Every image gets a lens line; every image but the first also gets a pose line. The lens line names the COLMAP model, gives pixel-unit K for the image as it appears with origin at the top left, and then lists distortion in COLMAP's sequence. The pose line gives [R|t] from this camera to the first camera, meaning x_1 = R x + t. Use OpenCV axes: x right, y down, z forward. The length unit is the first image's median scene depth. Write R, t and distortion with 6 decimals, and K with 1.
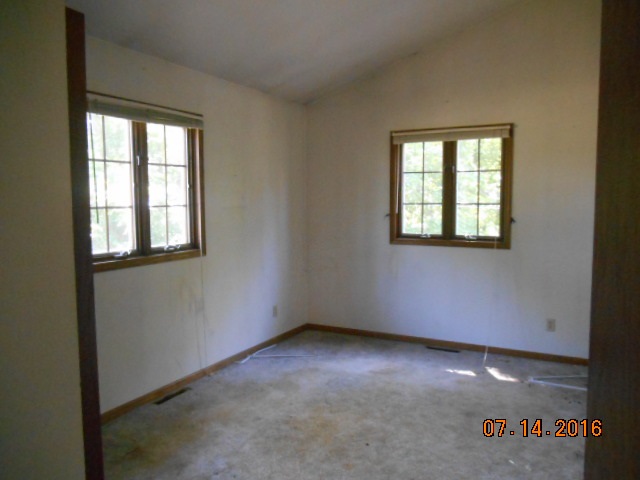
lens RADIAL K [[501.5, 0, 320.0], [0, 501.5, 240.0], [0, 0, 1]] dist [-0.000999, 0.003797]
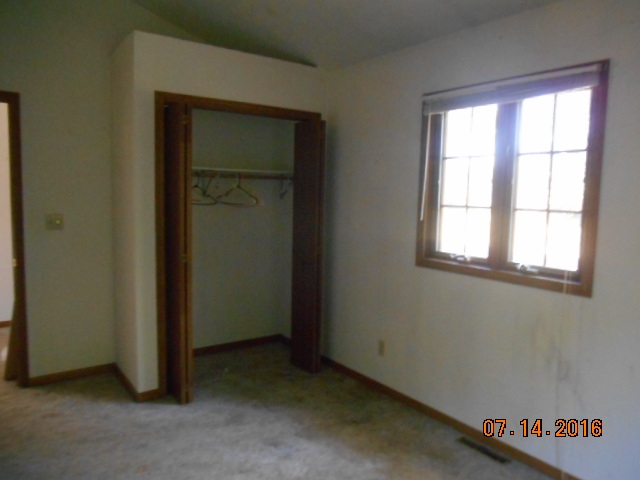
lens RADIAL K [[501.5, 0, 320.0], [0, 501.5, 240.0], [0, 0, 1]] dist [-0.000999, 0.003797]
pose [[-0.446623, 0.092827, -0.889894, 0.489205], [-0.084724, 0.985746, 0.145347, -0.105634], [0.890702, 0.140311, -0.432392, 1.074613]]
